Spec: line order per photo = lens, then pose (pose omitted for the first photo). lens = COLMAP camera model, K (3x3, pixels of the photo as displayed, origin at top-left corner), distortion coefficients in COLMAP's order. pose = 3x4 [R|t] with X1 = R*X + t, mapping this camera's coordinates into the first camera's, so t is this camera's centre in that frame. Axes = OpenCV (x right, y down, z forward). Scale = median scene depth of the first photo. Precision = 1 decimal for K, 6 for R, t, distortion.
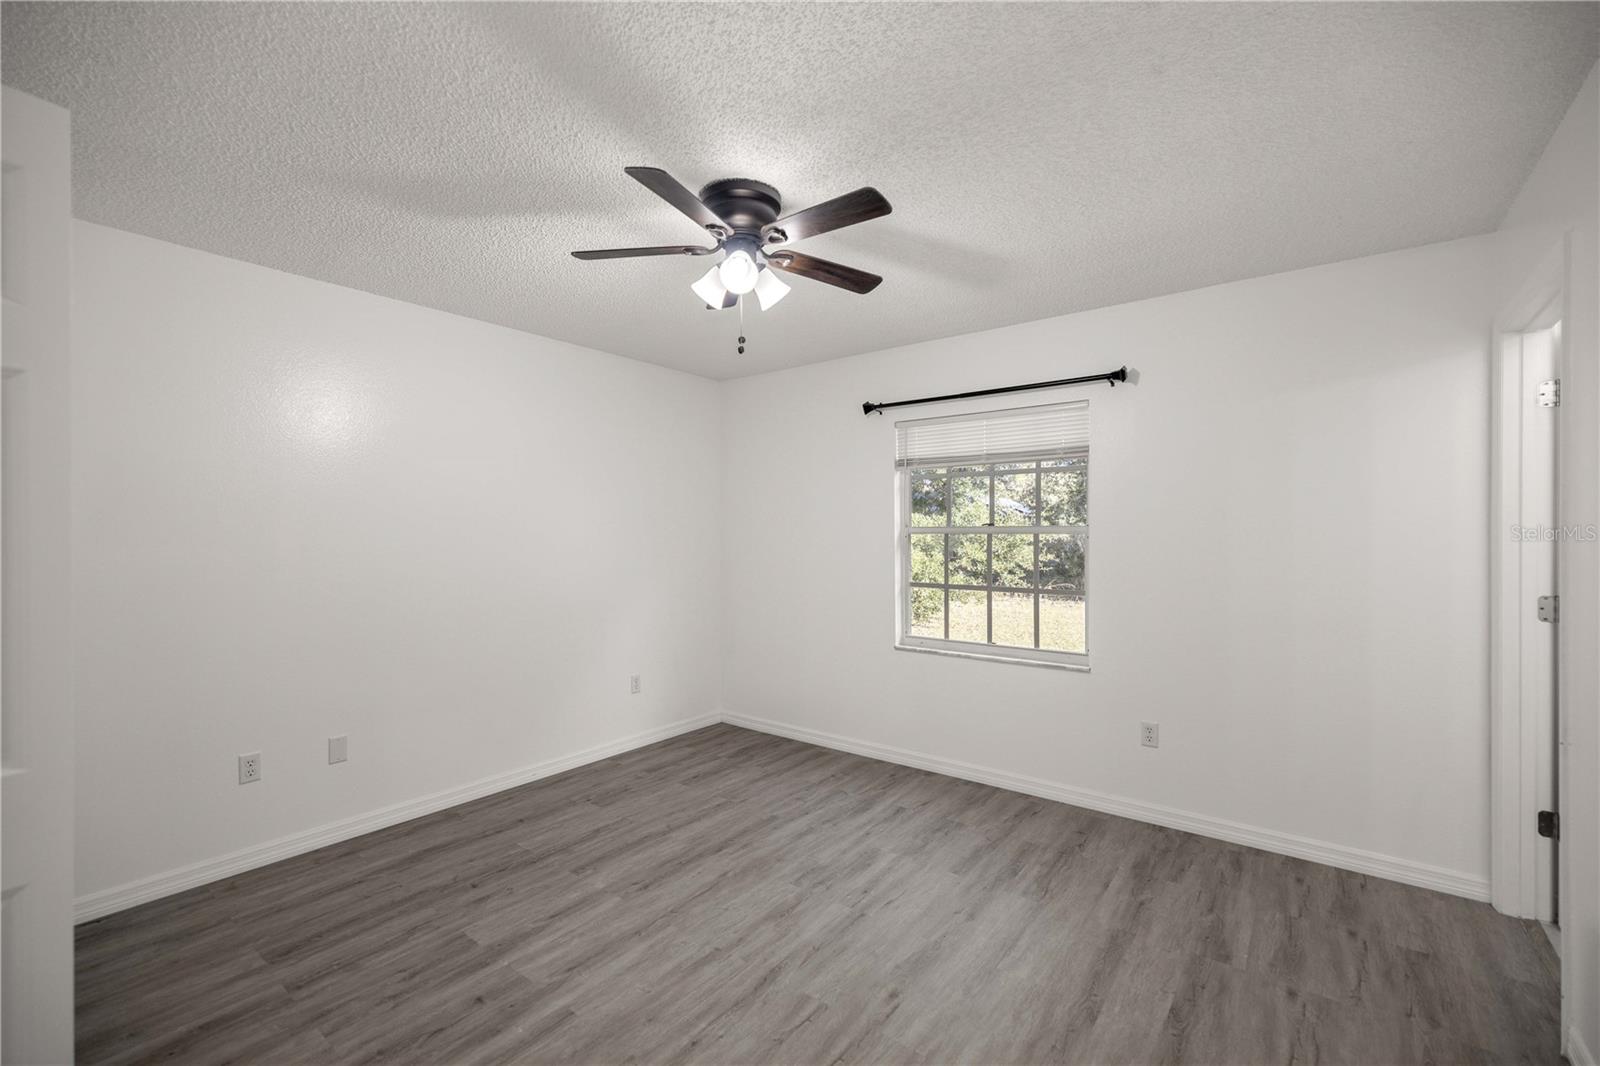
lens RADIAL K [[680.7, 0, 826.6], [0, 680.7, 535.1], [0, 0, 1]] dist [0.000078, -0.000162]
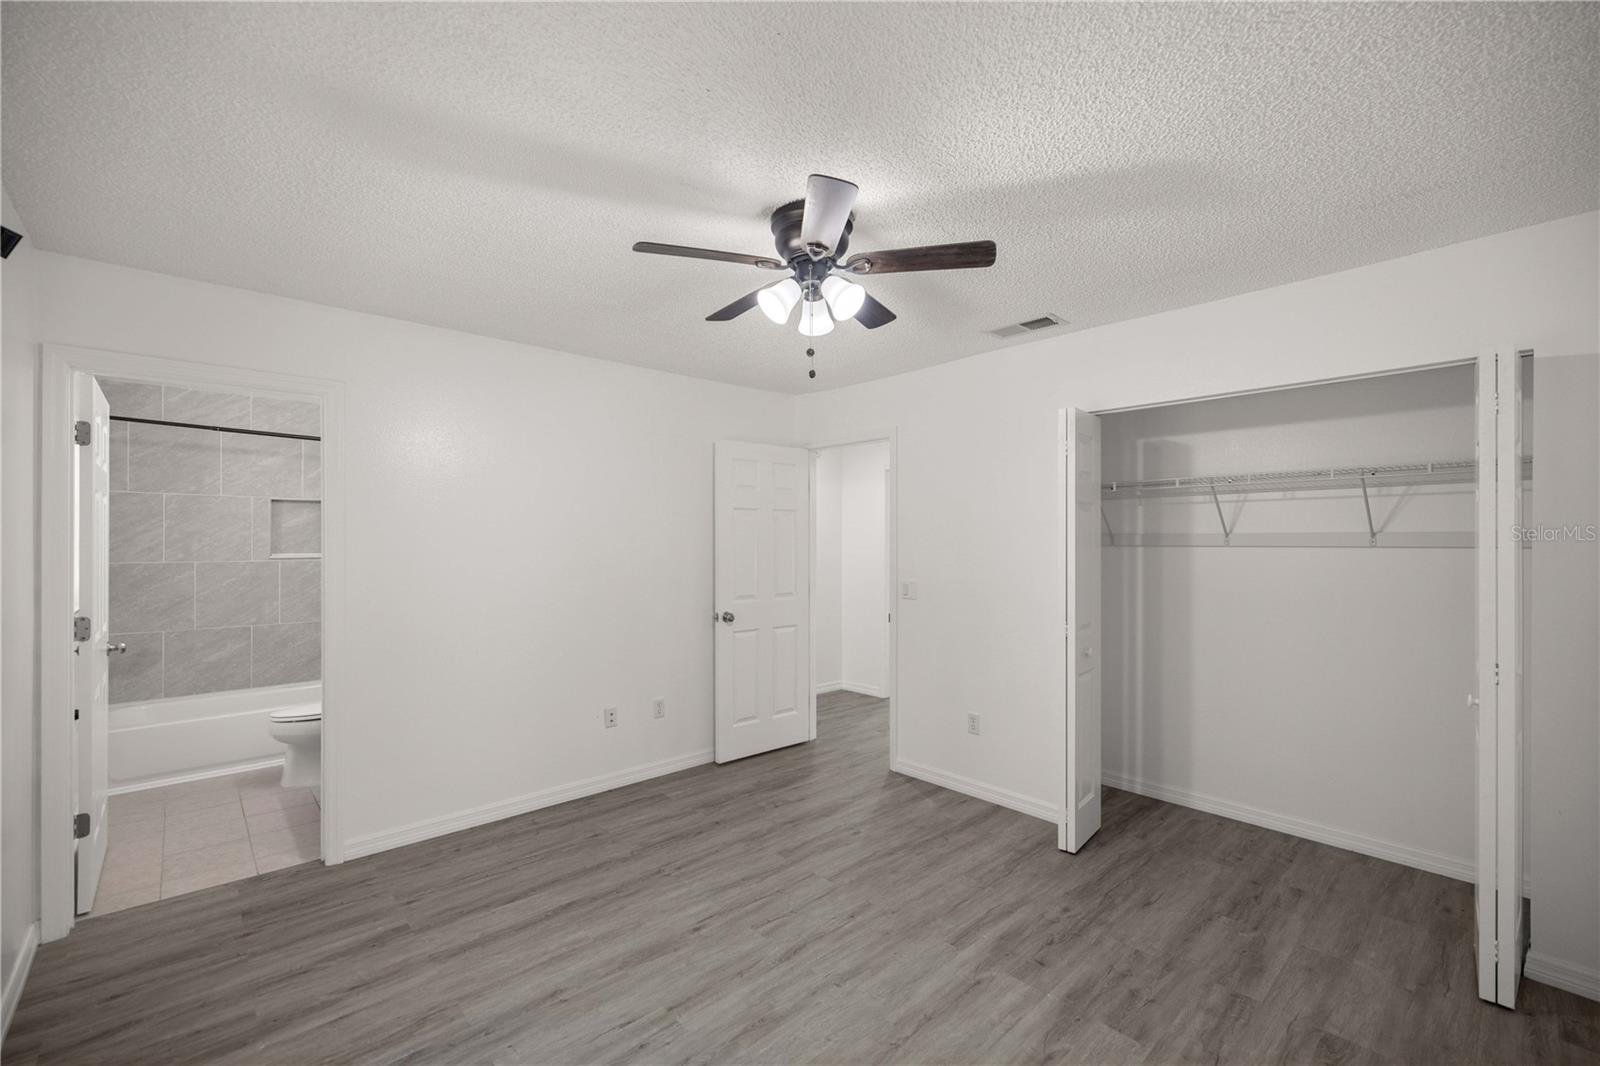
lens RADIAL K [[680.7, 0, 826.6], [0, 680.7, 535.1], [0, 0, 1]] dist [0.000078, -0.000162]
pose [[-0.987548, 0.001638, 0.157312, -0.305945], [0.000636, 0.999979, -0.006418, -0.032676], [-0.157319, -0.006238, -0.987528, 2.014673]]
